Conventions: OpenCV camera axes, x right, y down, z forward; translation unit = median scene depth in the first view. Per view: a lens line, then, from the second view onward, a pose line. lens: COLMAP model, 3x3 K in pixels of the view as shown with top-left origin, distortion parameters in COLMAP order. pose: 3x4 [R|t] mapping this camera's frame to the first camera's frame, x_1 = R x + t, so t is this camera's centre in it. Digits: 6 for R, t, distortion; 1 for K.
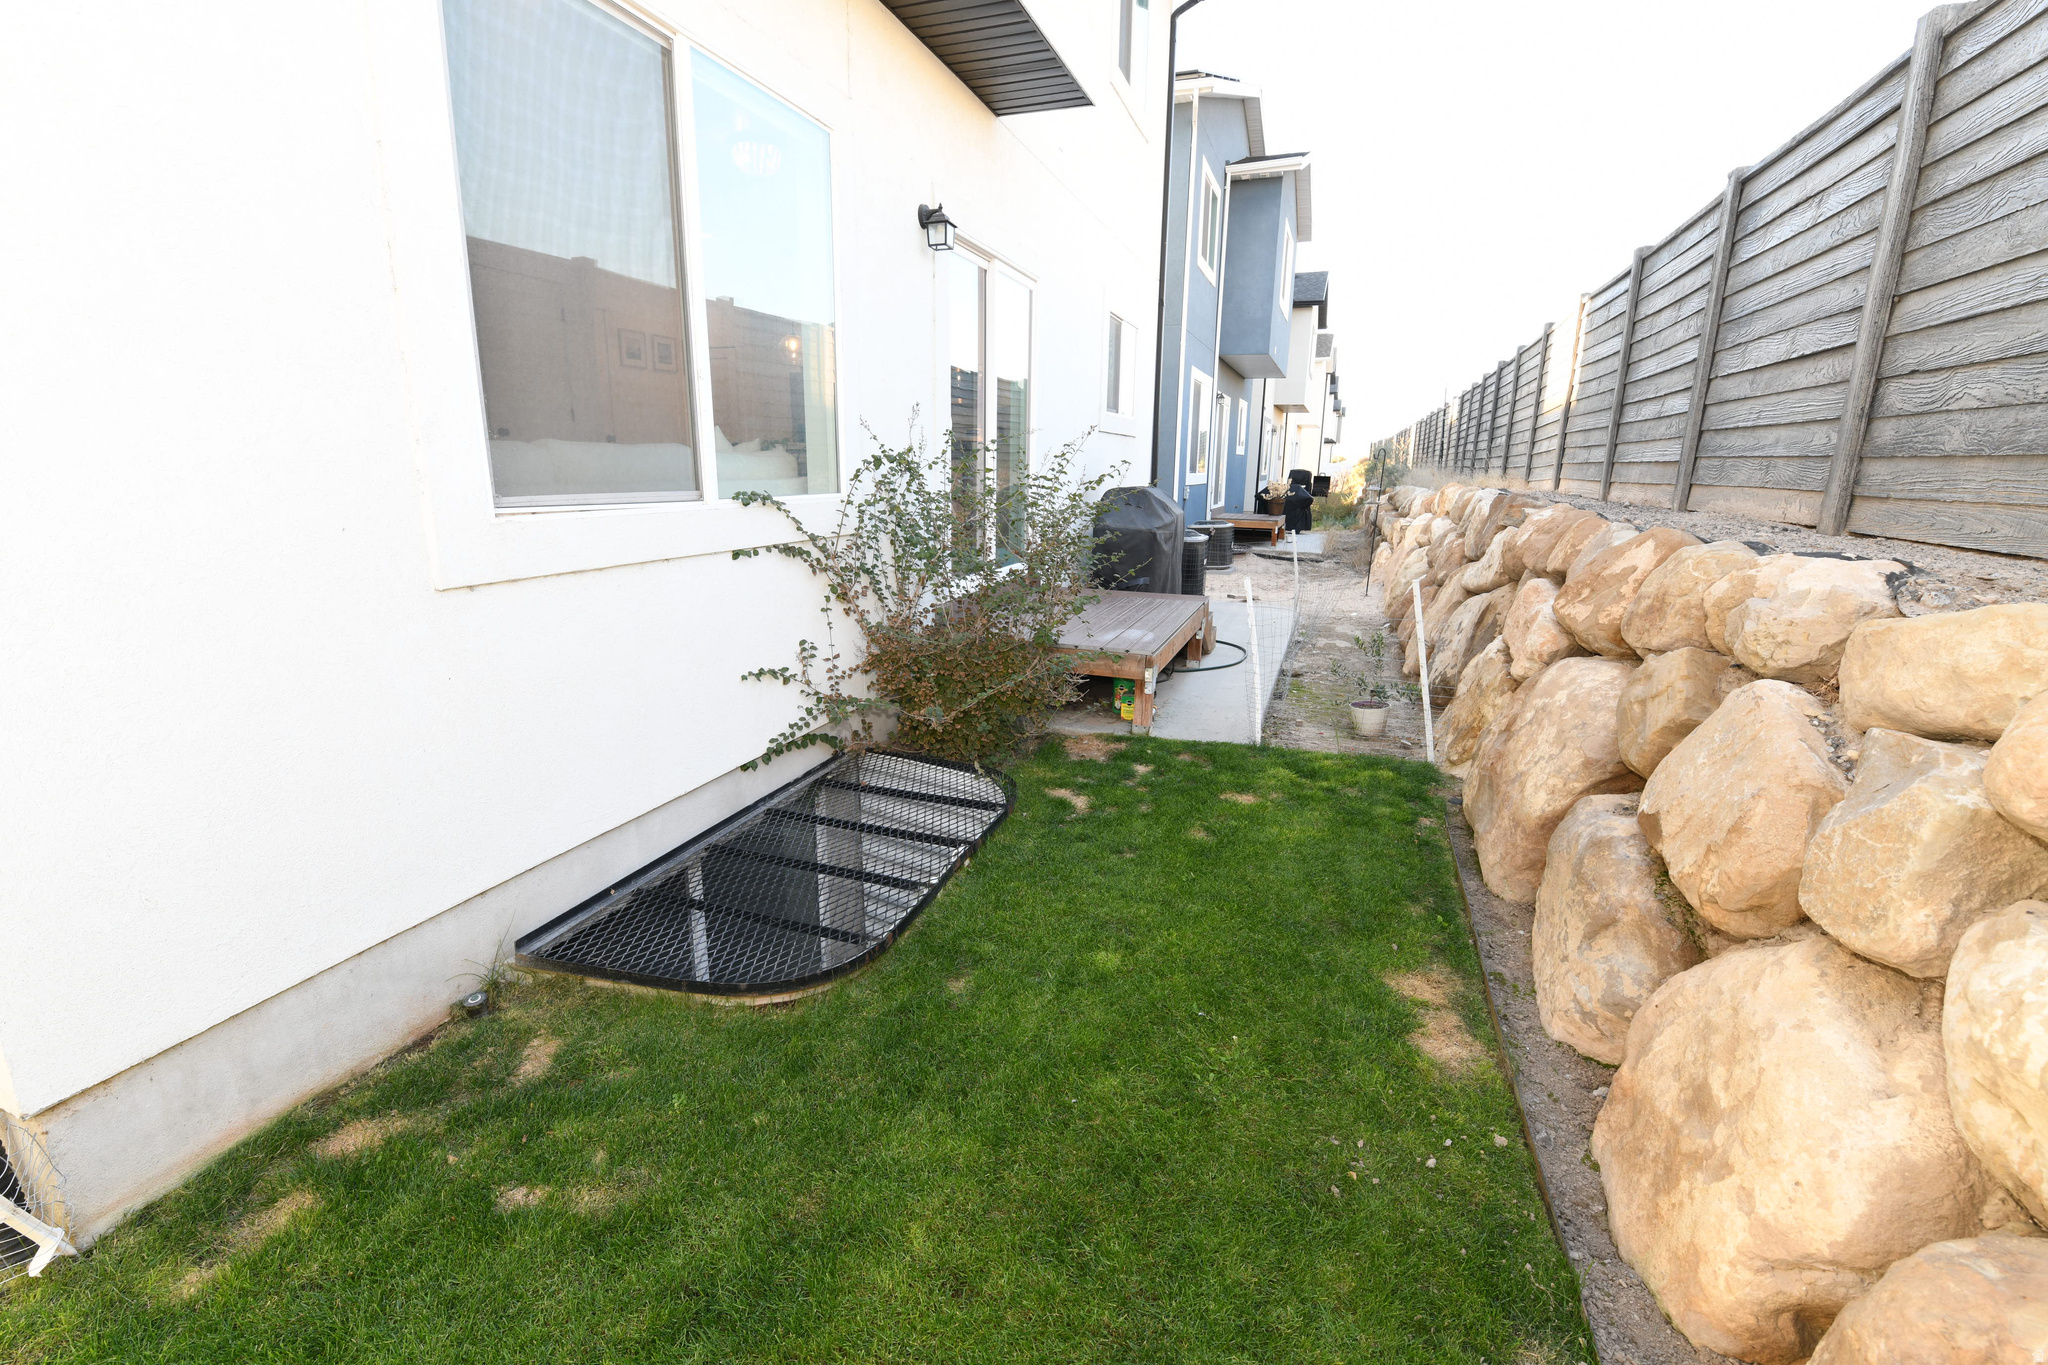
lens RADIAL K [[887.7, 0, 1026.5], [0, 887.7, 676.5], [0, 0, 1]] dist [-0.006316, -0.007573]
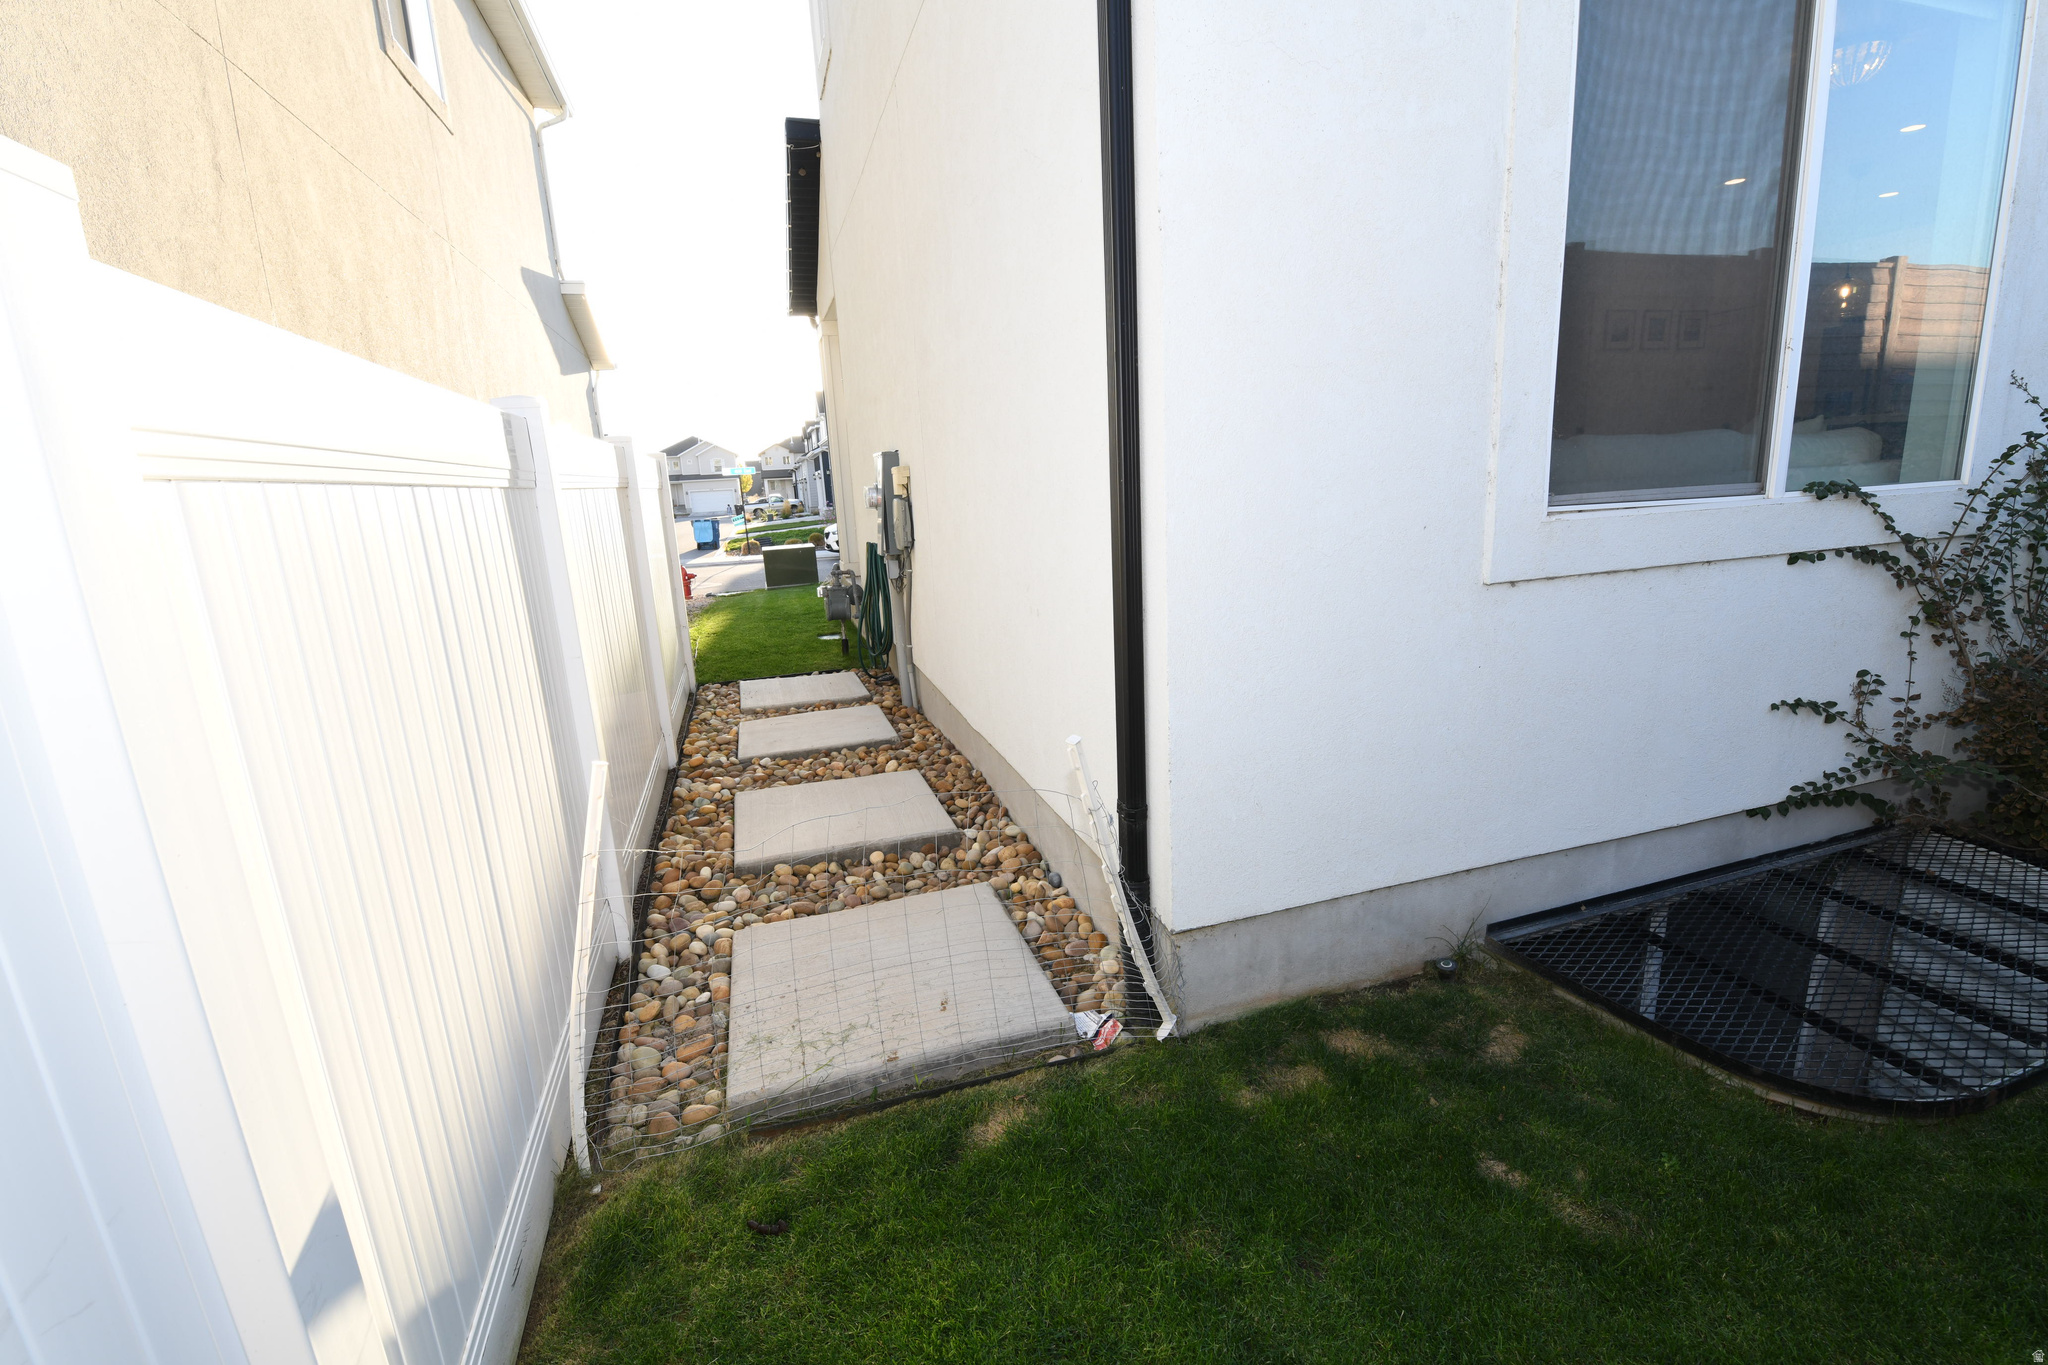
lens RADIAL K [[887.7, 0, 1021.1], [0, 887.7, 679.3], [0, 0, 1]] dist [-0.006316, -0.007573]
pose [[0.591262, 0.134111, -0.795251, -0.100815], [-0.129364, 0.989079, 0.070617, 0.010758], [0.796037, 0.061124, 0.602154, -0.070407]]
